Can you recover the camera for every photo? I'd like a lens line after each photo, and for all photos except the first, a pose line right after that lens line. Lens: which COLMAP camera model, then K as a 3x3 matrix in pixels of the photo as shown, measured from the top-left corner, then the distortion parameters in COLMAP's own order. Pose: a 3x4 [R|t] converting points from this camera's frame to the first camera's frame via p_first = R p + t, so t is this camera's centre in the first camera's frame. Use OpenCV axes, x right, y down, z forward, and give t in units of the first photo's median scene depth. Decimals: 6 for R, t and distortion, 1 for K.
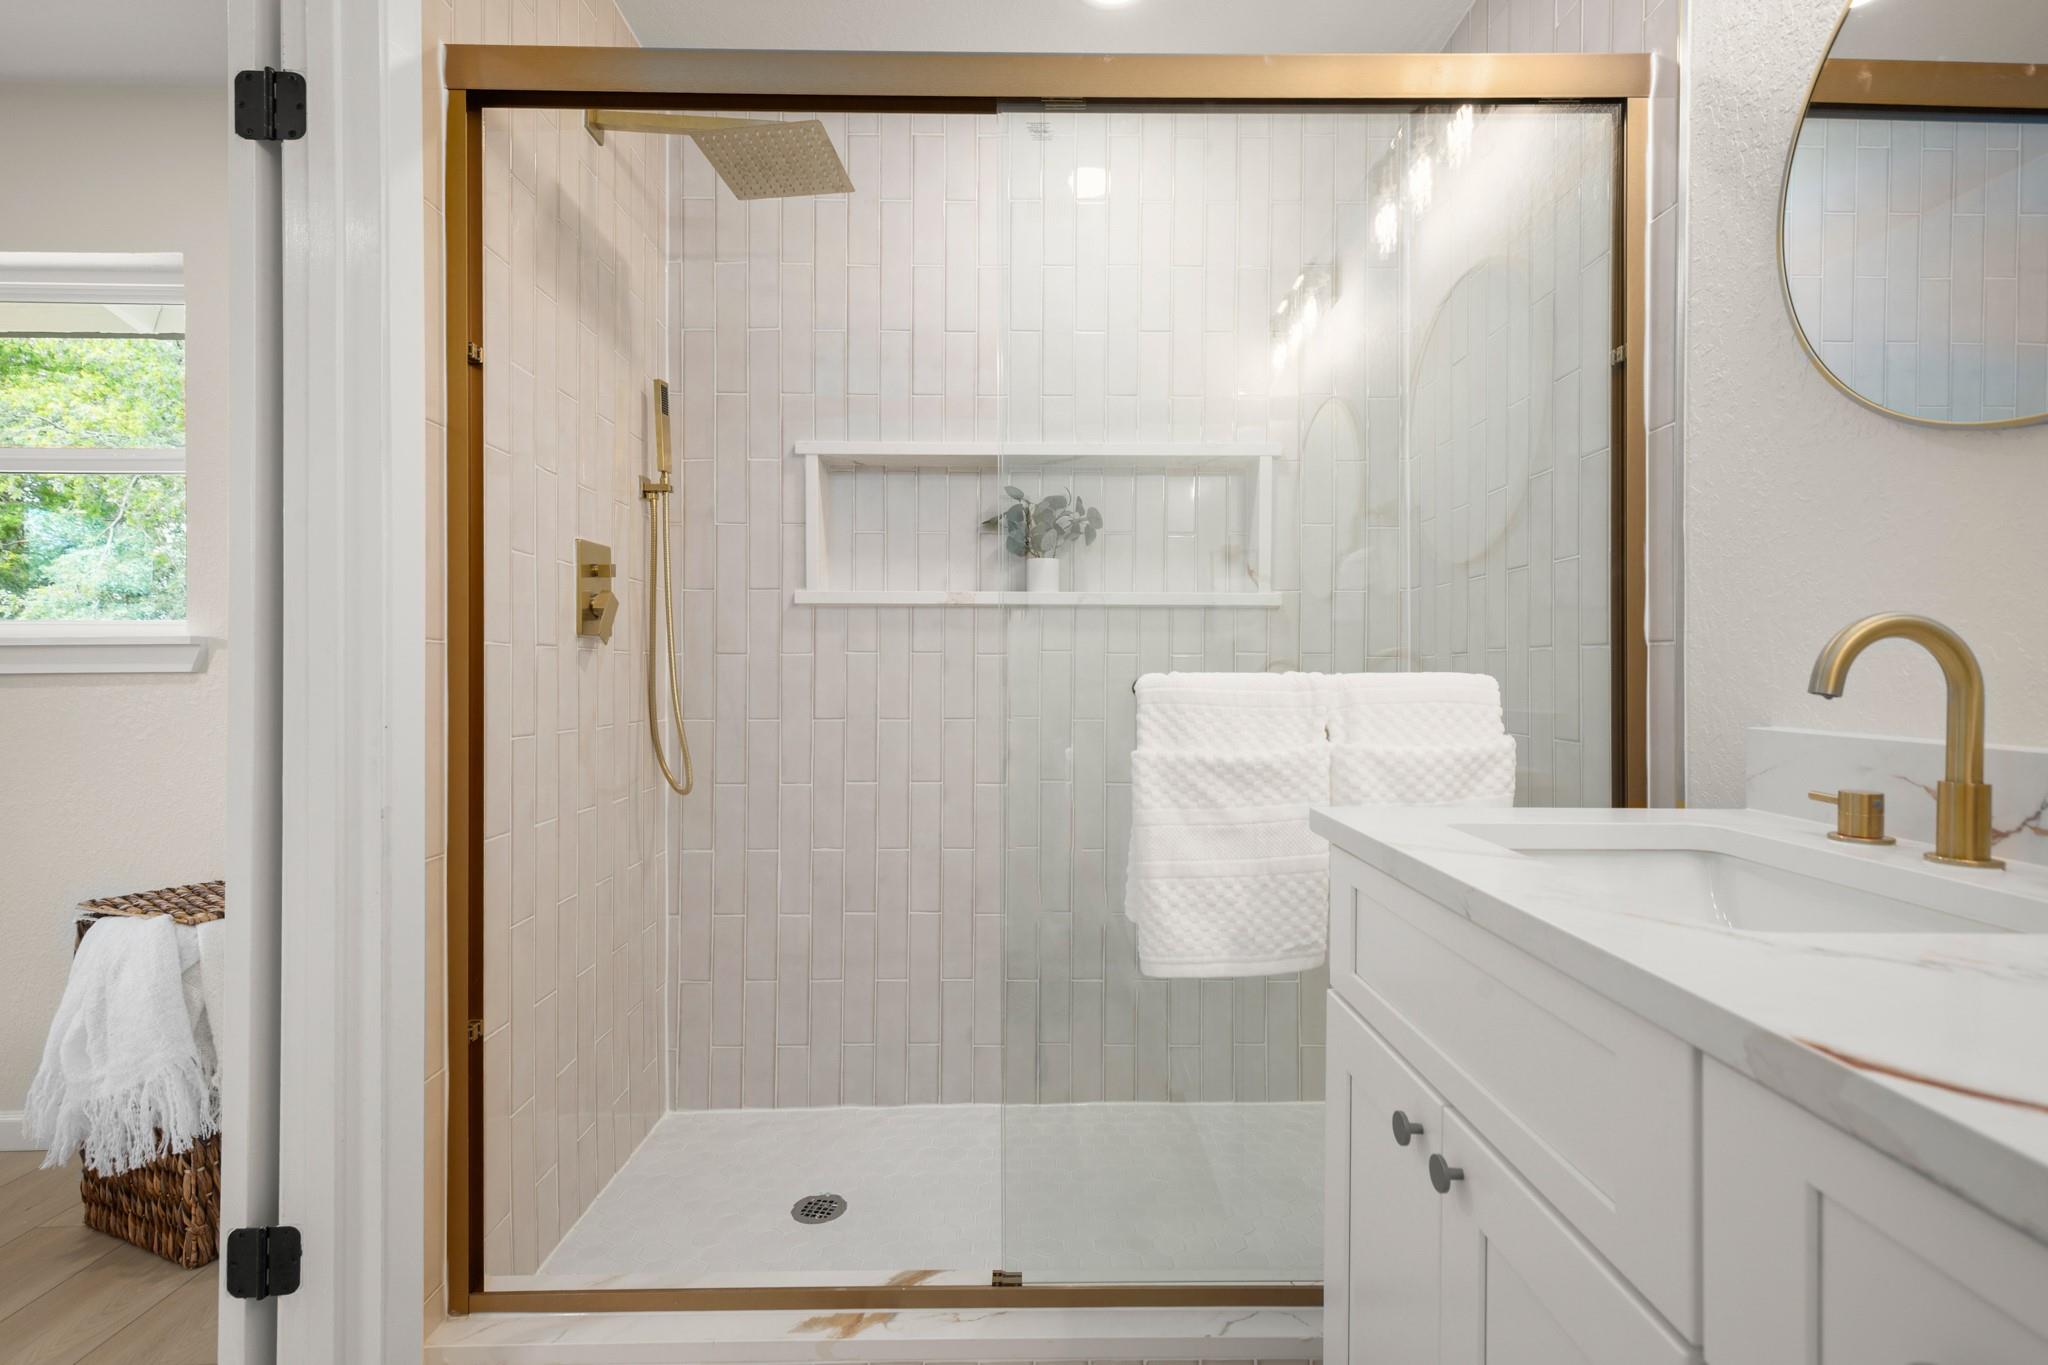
lens RADIAL K [[938.8, 0, 1027.7], [0, 938.8, 678.3], [0, 0, 1]] dist [-0.004779, 0.000262]
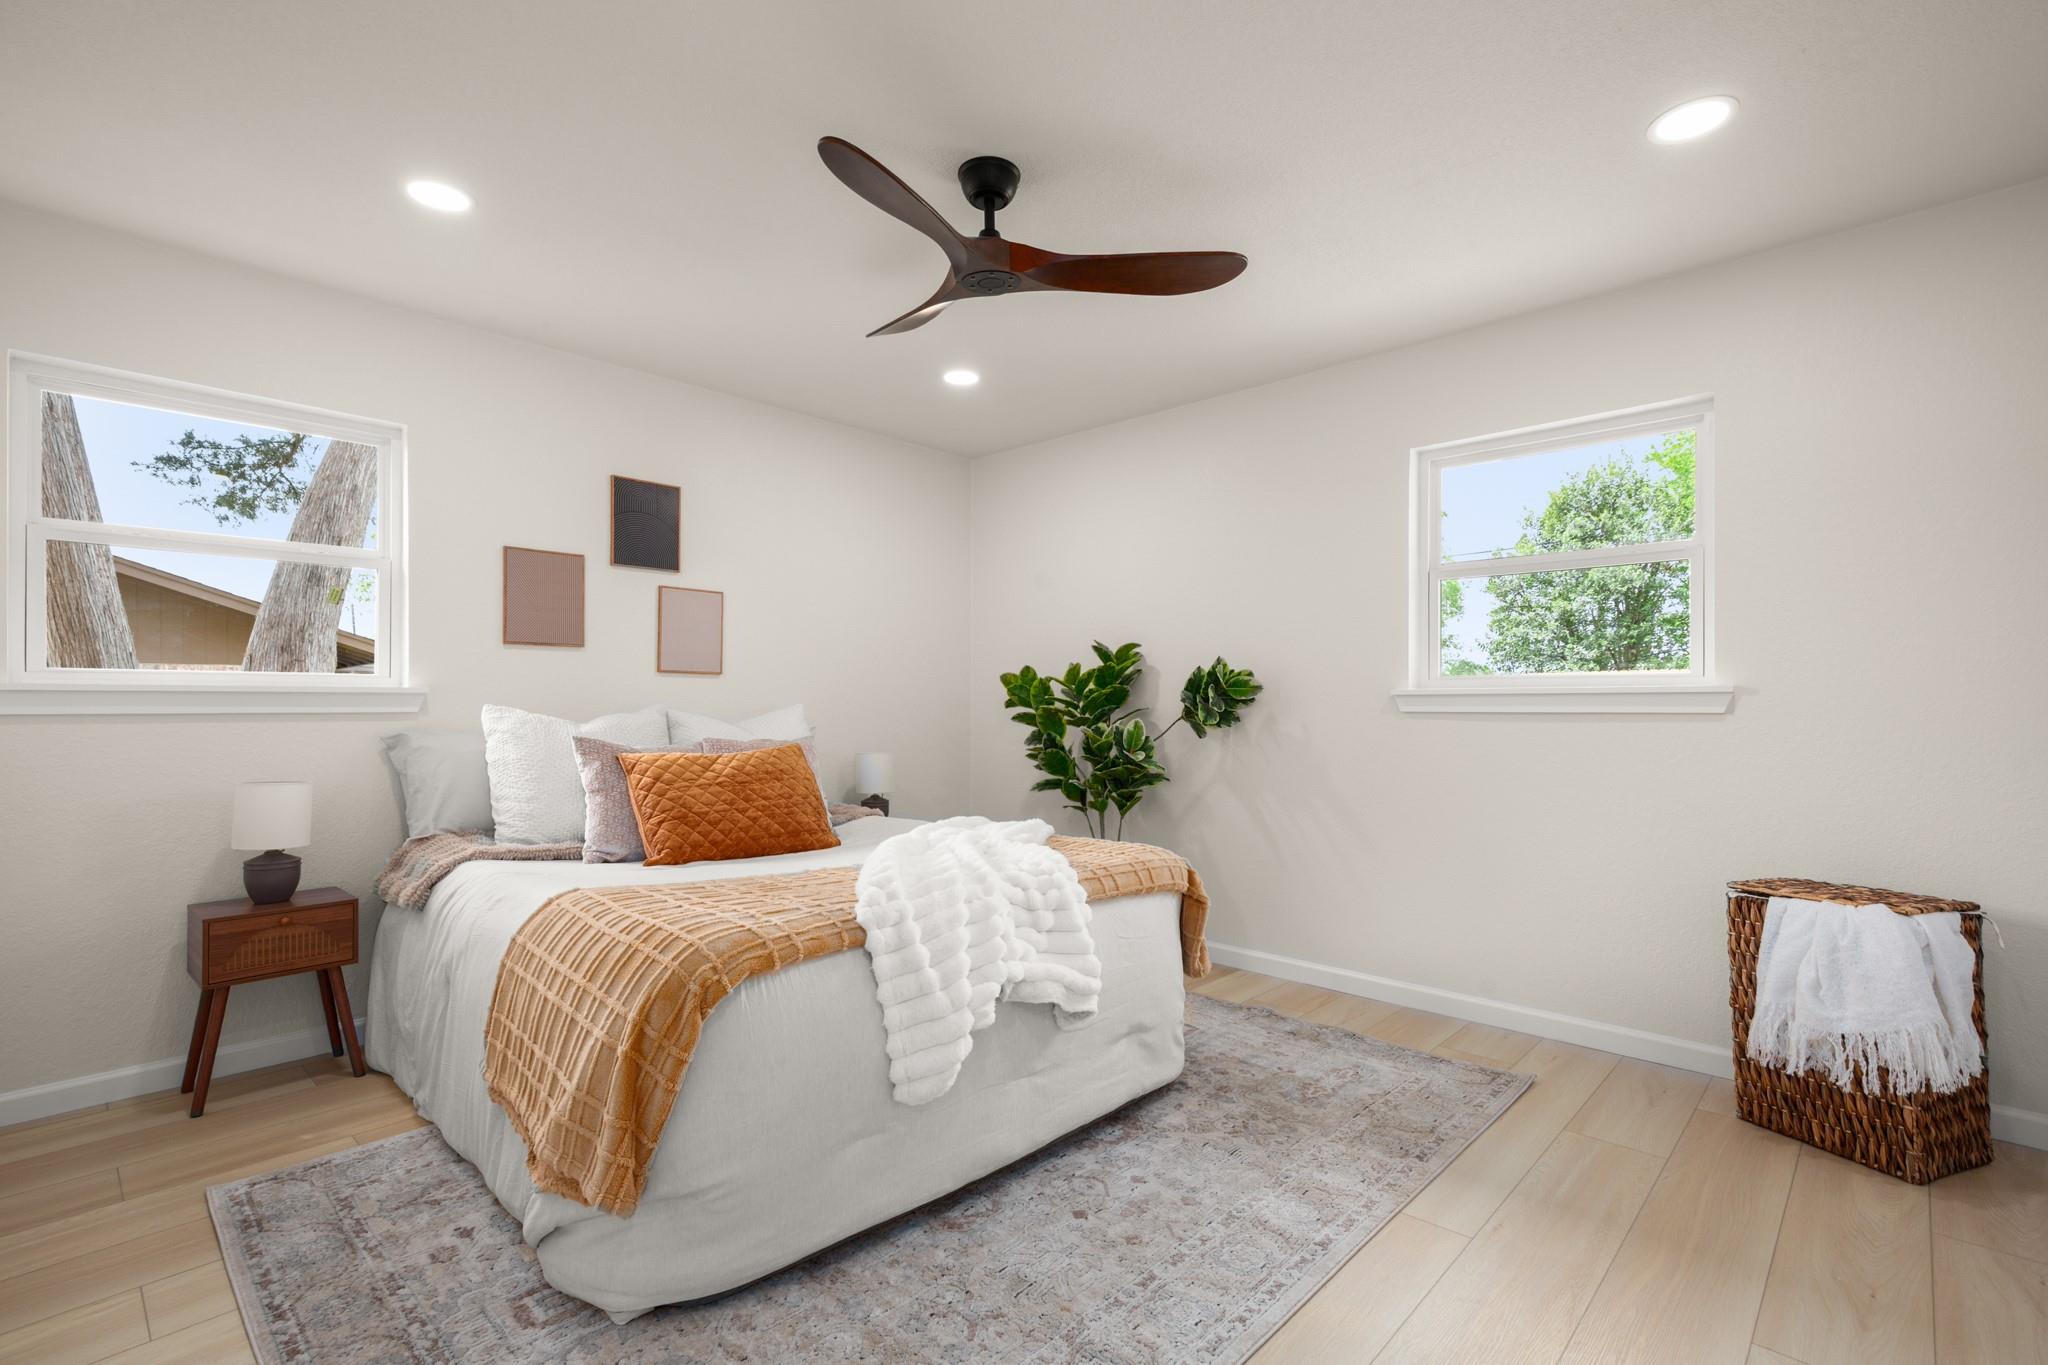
lens RADIAL K [[938.8, 0, 1023.6], [0, 938.8, 688.4], [0, 0, 1]] dist [-0.004779, 0.000262]
pose [[0.713152, -0.004675, -0.700994, -0.847052], [-0.005810, 0.999904, -0.012580, -0.024299], [0.700985, 0.013045, 0.713057, -0.764305]]
